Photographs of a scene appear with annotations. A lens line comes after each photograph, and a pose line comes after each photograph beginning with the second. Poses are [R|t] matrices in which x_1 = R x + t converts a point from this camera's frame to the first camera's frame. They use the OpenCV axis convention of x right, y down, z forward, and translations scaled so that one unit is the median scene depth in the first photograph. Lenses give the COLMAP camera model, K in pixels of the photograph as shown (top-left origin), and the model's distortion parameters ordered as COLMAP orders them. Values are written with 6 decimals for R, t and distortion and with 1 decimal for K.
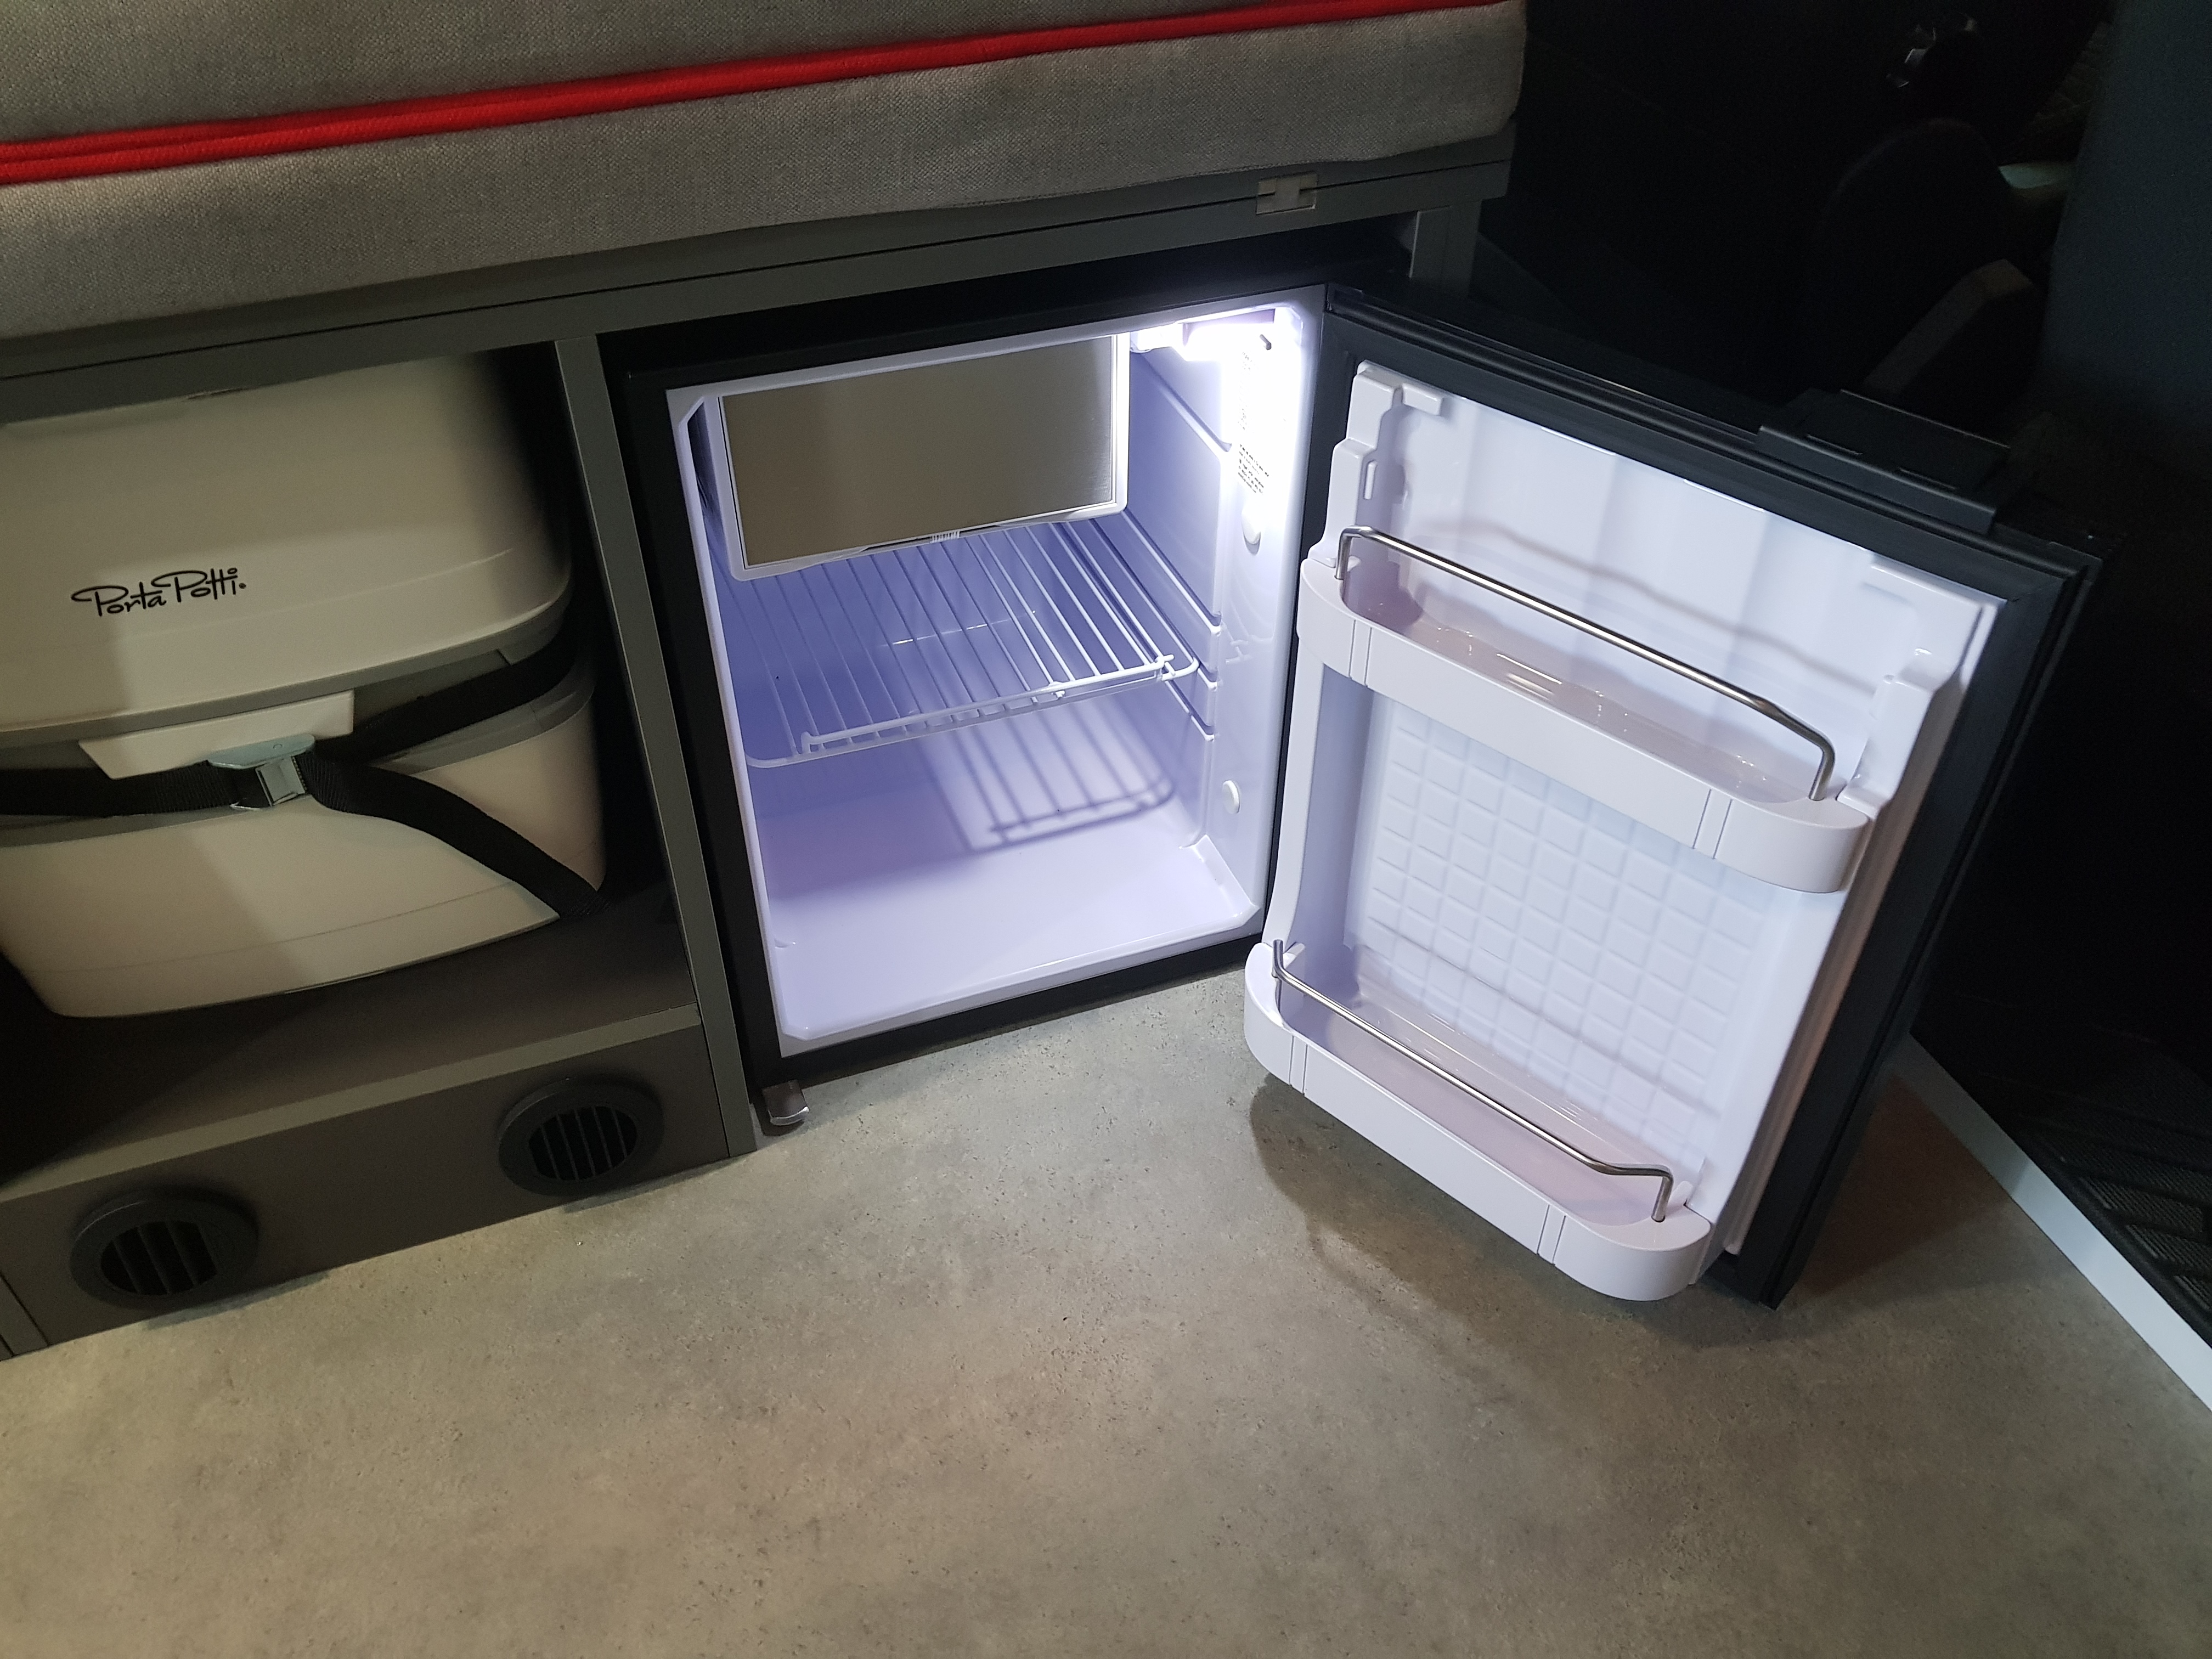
lens RADIAL K [[1808.6, 0, 1103.1], [0, 1808.6, 778.3], [0, 0, 1]] dist [0.002002, -0.000258]
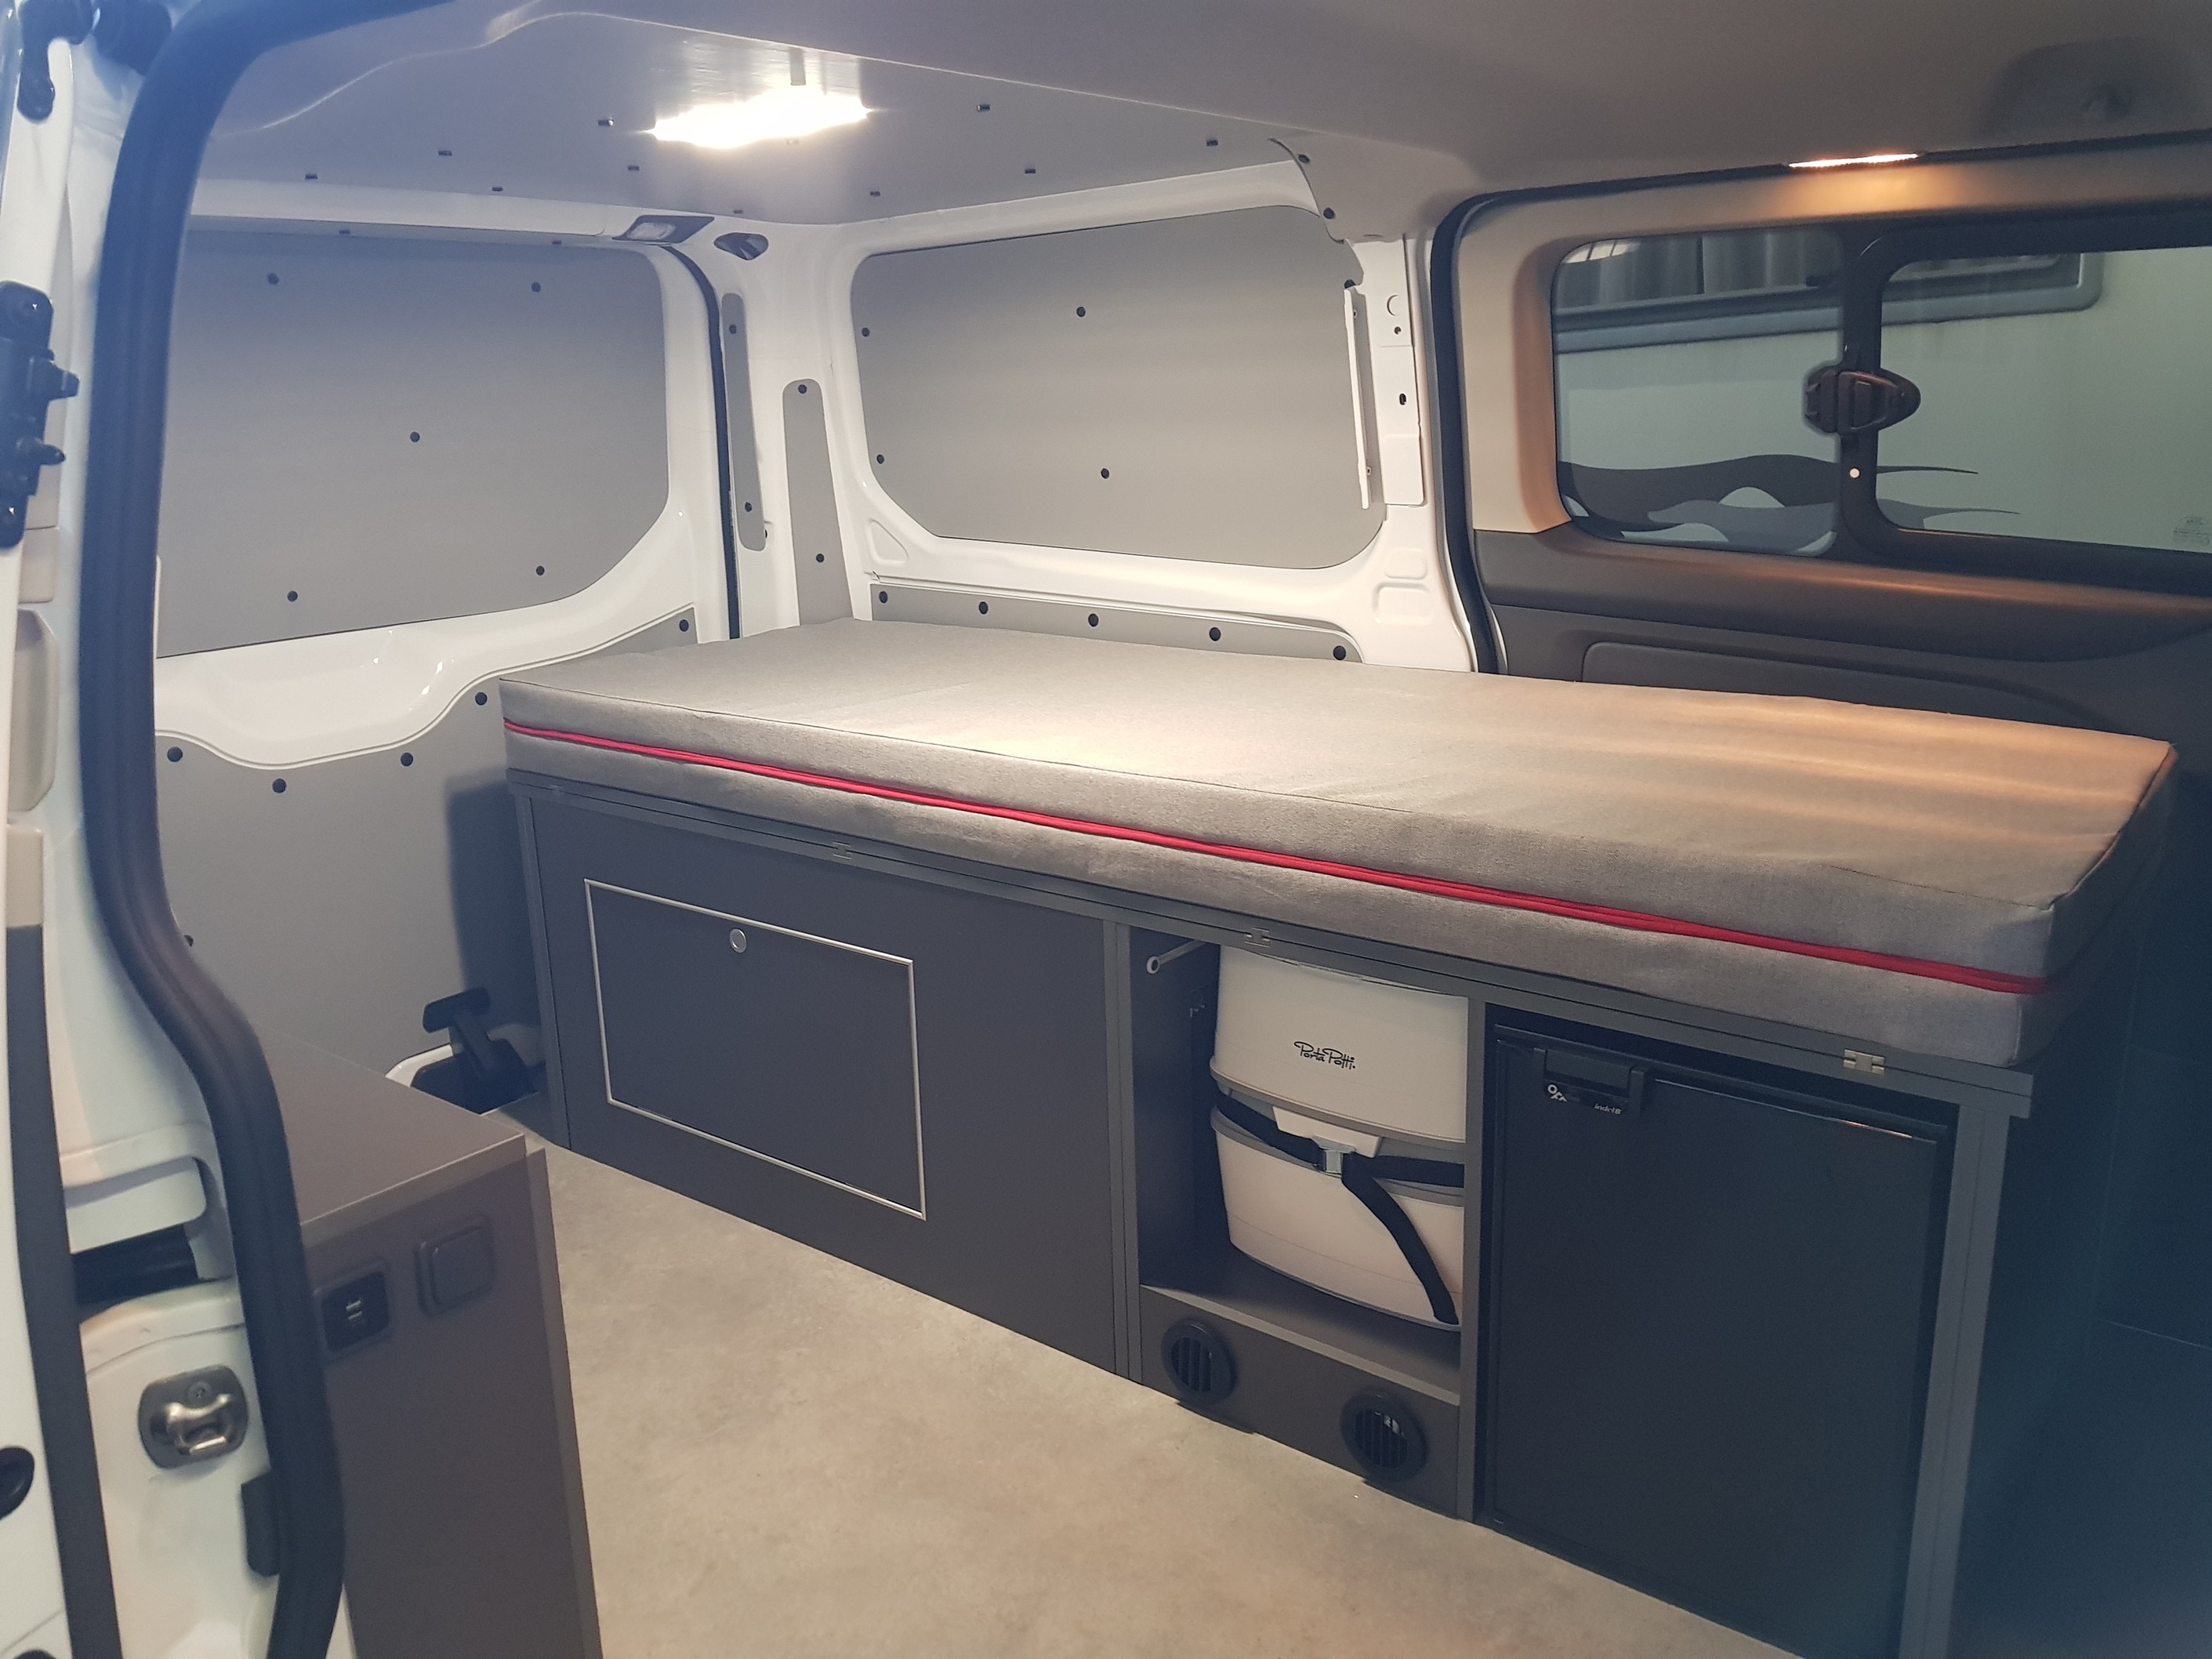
lens RADIAL K [[1715.0, 0, 1106.0], [0, 1715.0, 829.5], [0, 0, 1]] dist [-0.000888, -0.000253]
pose [[0.537944, 0.206387, -0.817325, 0.922968], [-0.526280, 0.839628, -0.134366, 0.081194], [0.658518, 0.502423, 0.560290, -0.453317]]
